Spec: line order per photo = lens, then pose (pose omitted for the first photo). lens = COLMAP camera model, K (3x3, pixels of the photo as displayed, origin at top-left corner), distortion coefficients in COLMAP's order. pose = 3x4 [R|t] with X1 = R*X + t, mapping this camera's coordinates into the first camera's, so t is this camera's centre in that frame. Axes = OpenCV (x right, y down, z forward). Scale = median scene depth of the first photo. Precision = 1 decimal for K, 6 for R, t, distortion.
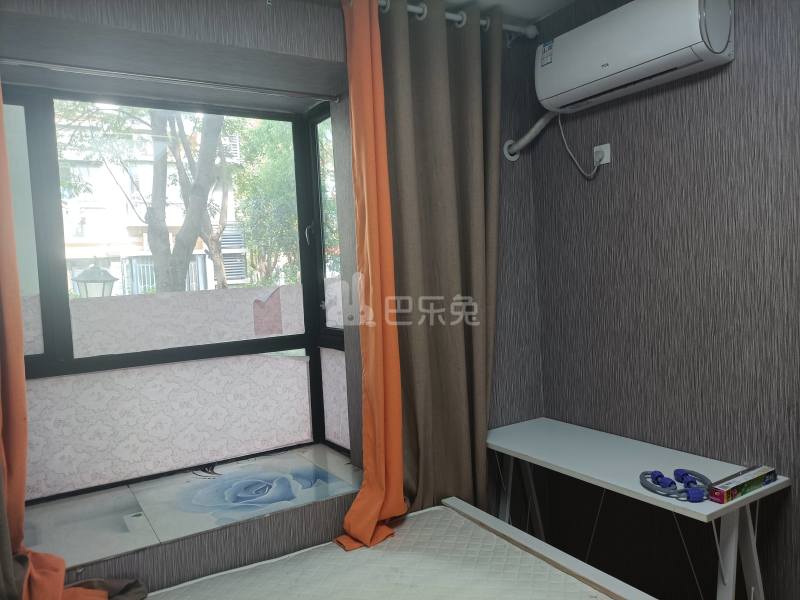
lens RADIAL K [[611.8, 0, 403.0], [0, 611.8, 298.2], [0, 0, 1]] dist [0.036012, -0.004326]
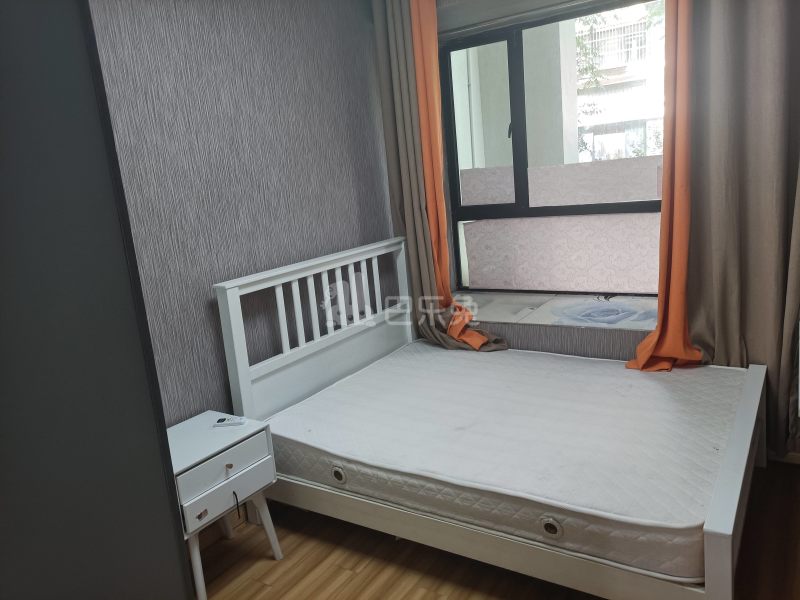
lens RADIAL K [[611.8, 0, 403.0], [0, 611.8, 298.2], [0, 0, 1]] dist [0.036012, -0.004326]
pose [[0.440143, 0.193665, -0.876794, 0.729529], [0.032608, 0.972373, 0.231145, -0.047172], [0.897335, -0.130327, 0.421668, 0.034396]]
